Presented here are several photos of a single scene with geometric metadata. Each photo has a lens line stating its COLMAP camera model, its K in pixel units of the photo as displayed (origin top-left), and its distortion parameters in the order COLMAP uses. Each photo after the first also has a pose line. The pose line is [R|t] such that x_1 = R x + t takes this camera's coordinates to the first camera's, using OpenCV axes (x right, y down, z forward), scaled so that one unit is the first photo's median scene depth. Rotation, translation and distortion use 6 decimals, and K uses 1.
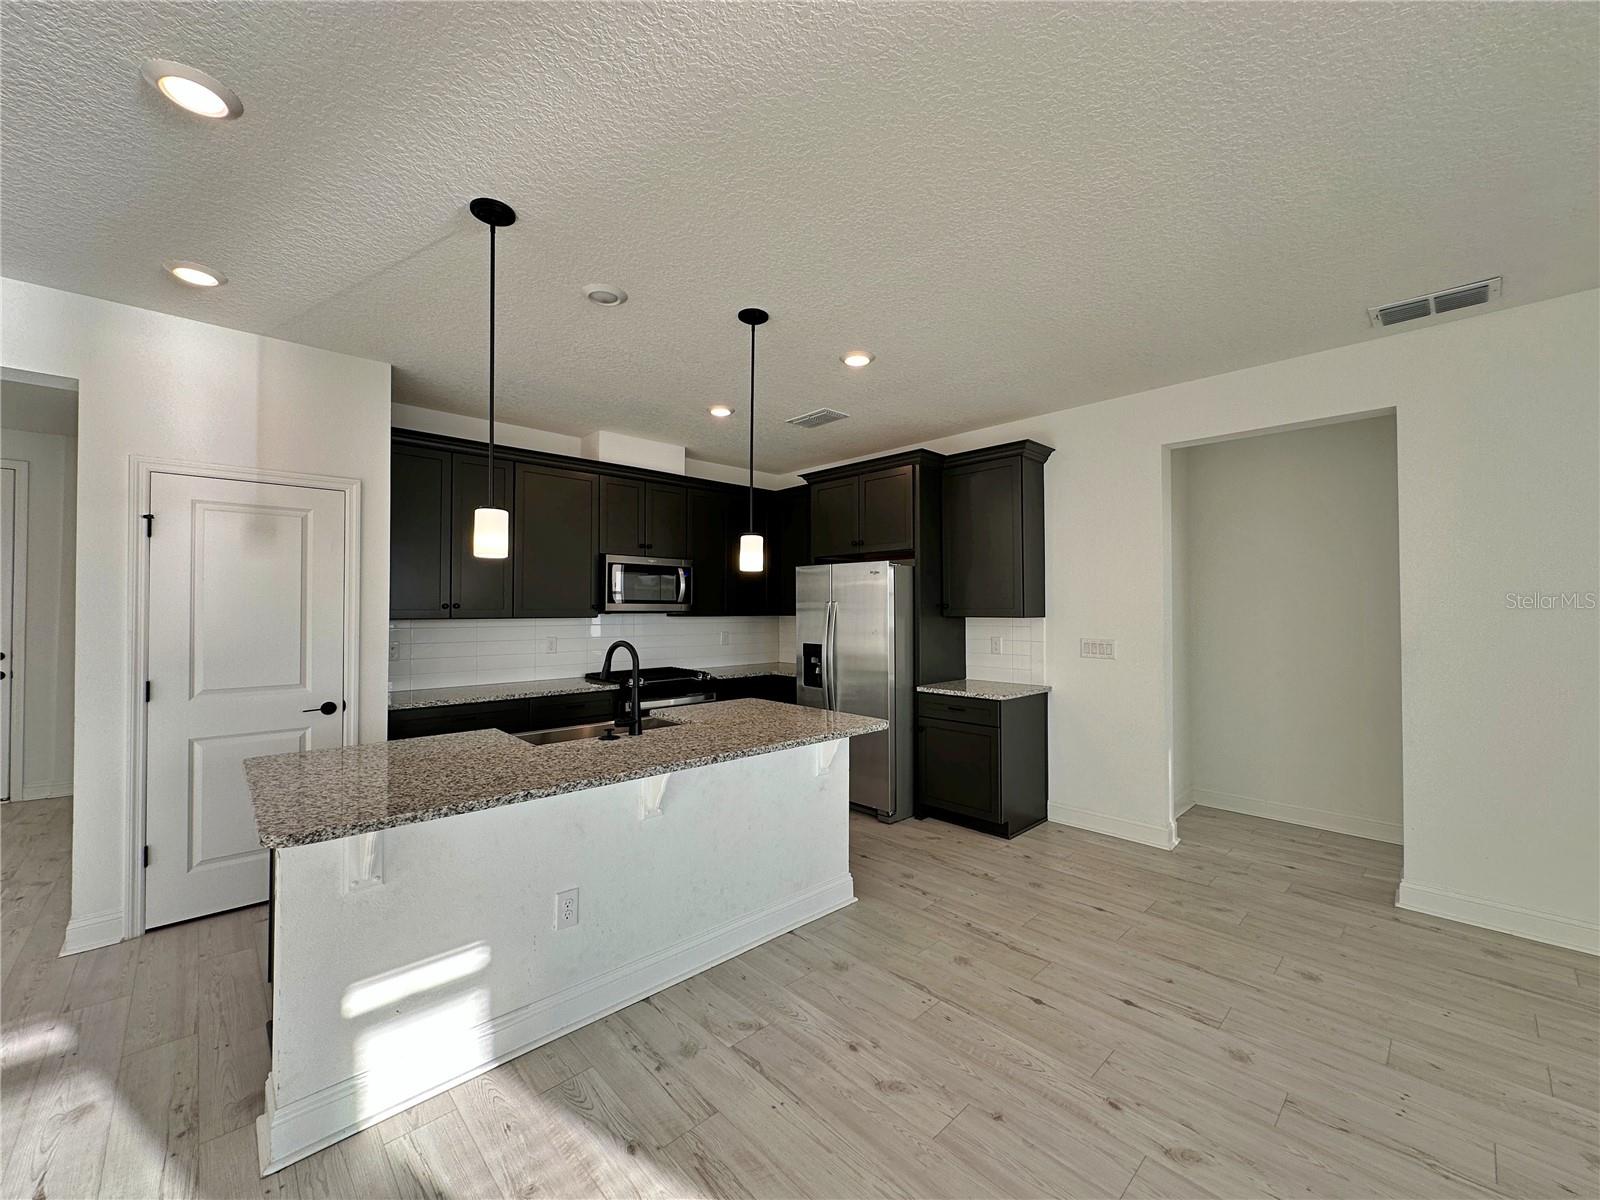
lens RADIAL K [[640.3, 0, 798.5], [0, 640.3, 601.2], [0, 0, 1]] dist [-0.002008, 0.000538]
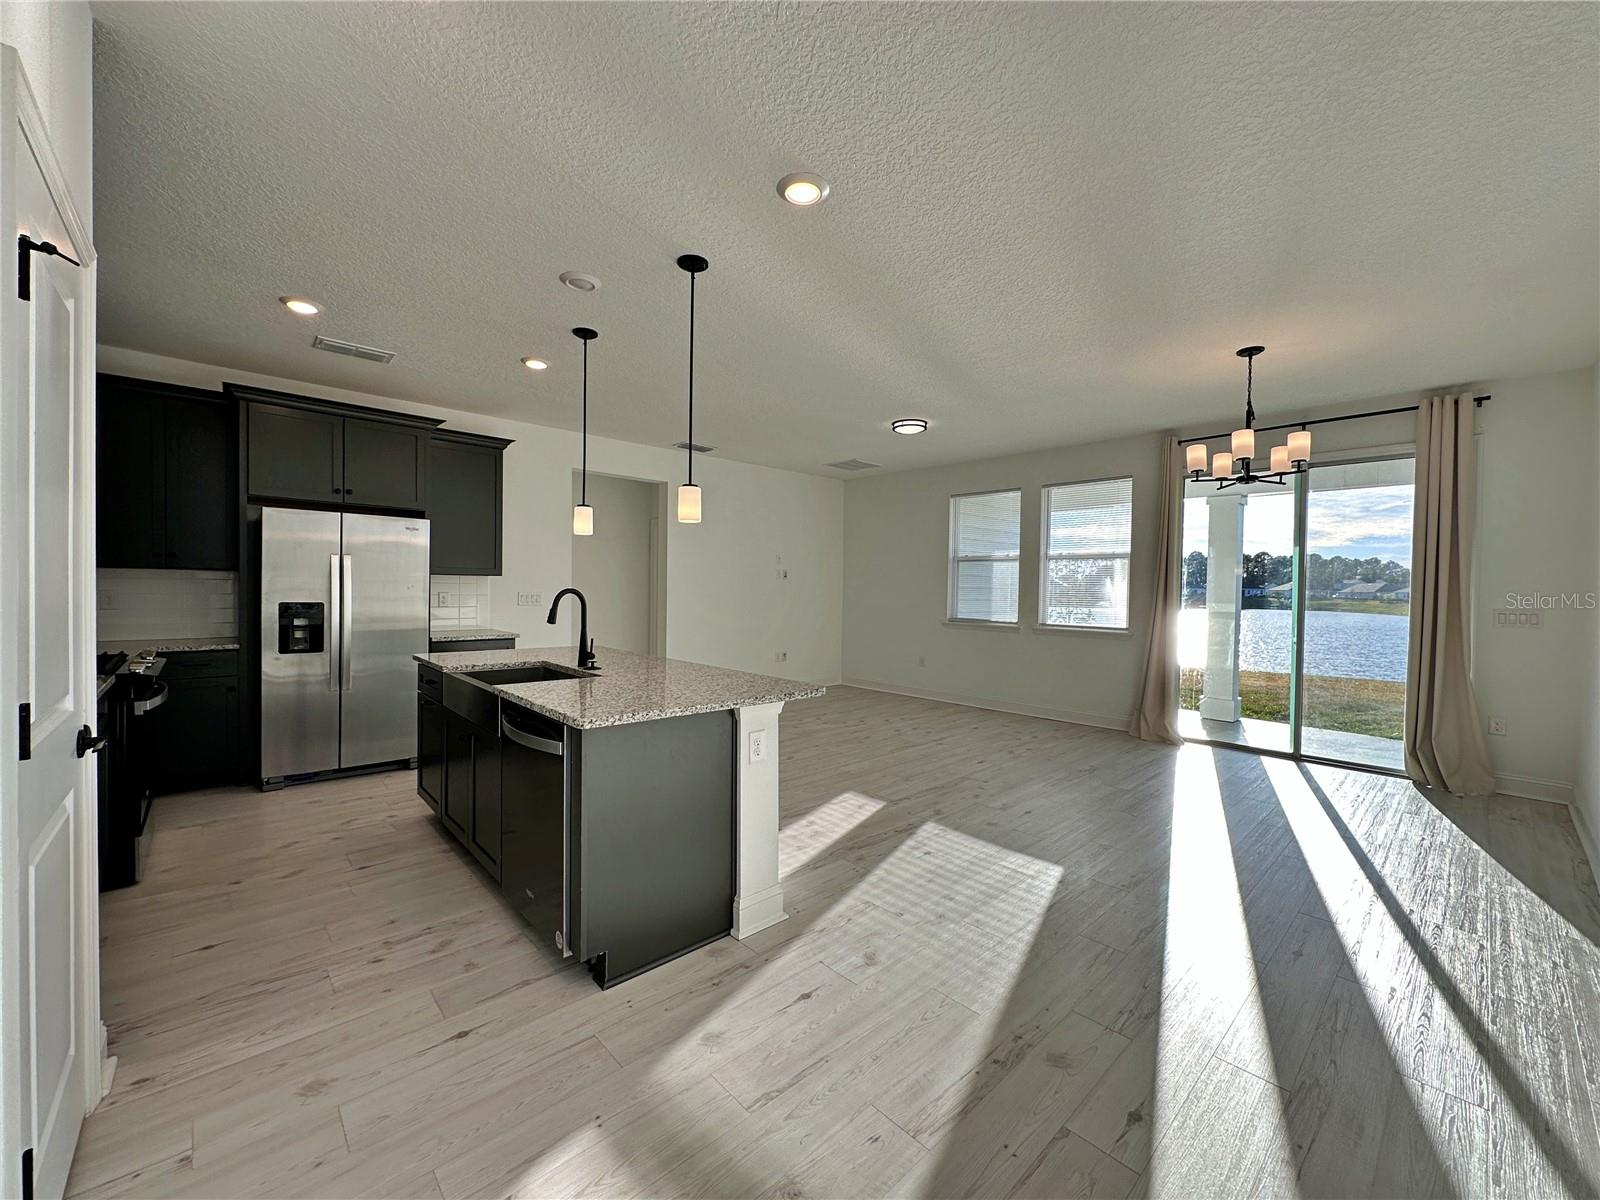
lens RADIAL K [[640.3, 0, 798.5], [0, 640.3, 601.2], [0, 0, 1]] dist [-0.002008, 0.000538]
pose [[0.004862, -0.020511, 0.999778, -0.967708], [-0.029229, 0.999360, 0.020645, 0.033687], [-0.999561, -0.029322, 0.004259, 0.399927]]
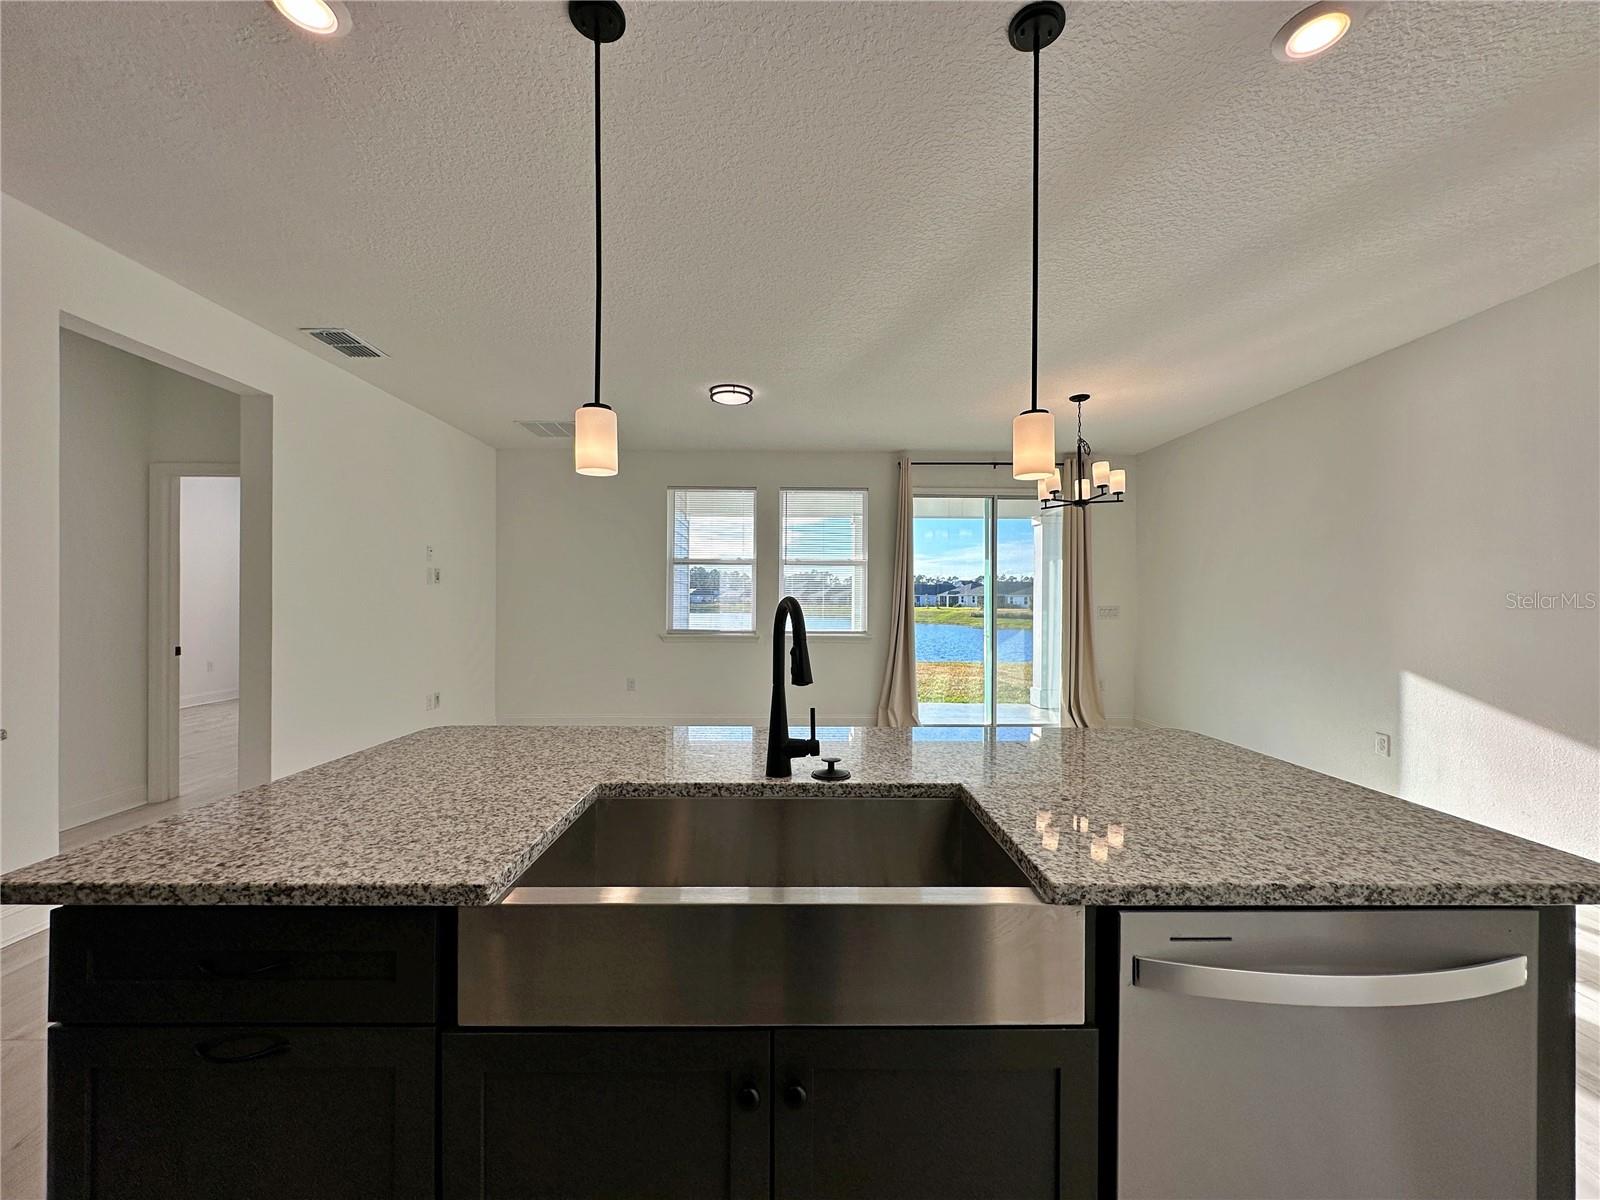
lens RADIAL K [[637.7, 0, 798.5], [0, 637.7, 601.6], [0, 0, 1]] dist [0.003037, 0.000364]
pose [[-0.739570, -0.004653, 0.673064, -0.419691], [-0.014472, 0.999855, -0.008990, 0.047641], [-0.672924, -0.016389, -0.739530, 0.915664]]
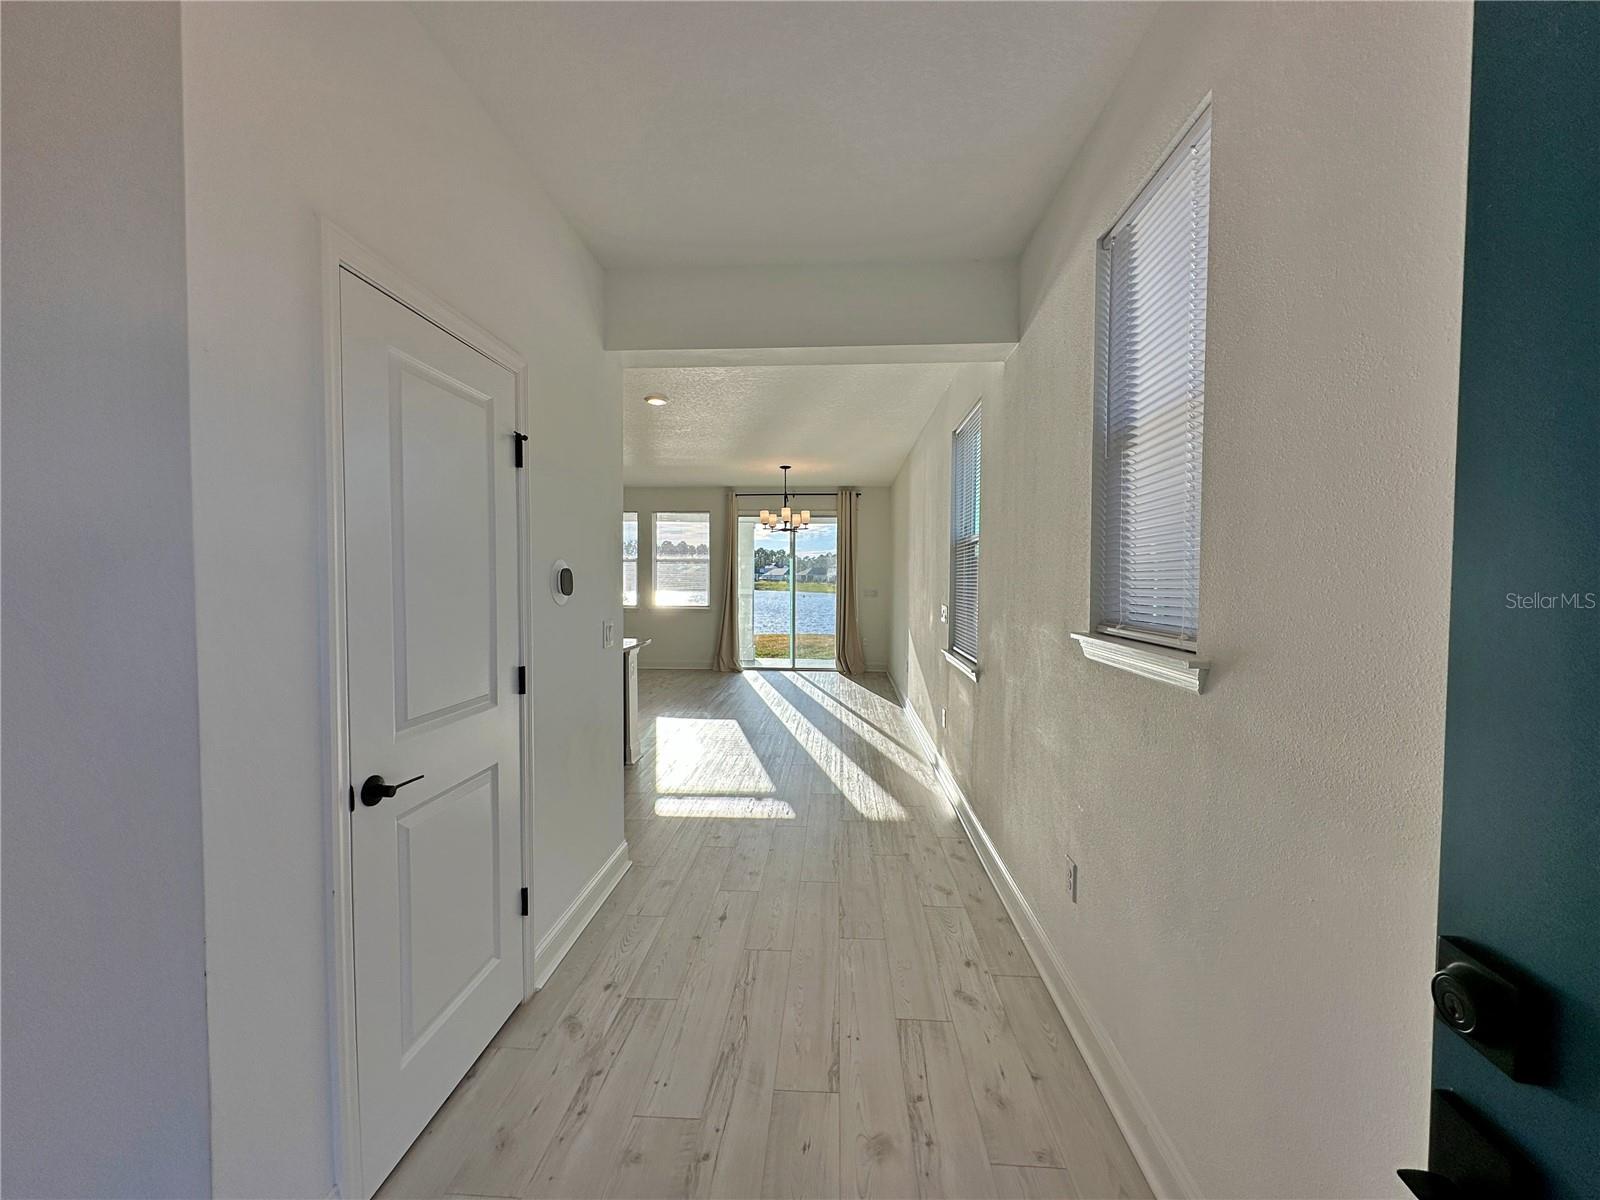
lens RADIAL K [[640.3, 0, 798.5], [0, 640.3, 601.2], [0, 0, 1]] dist [-0.002008, 0.000538]
pose [[-0.684986, -0.029709, 0.727951, -1.453549], [-0.015747, 0.999539, 0.025976, 0.020424], [-0.728387, 0.006330, -0.685137, 1.038603]]
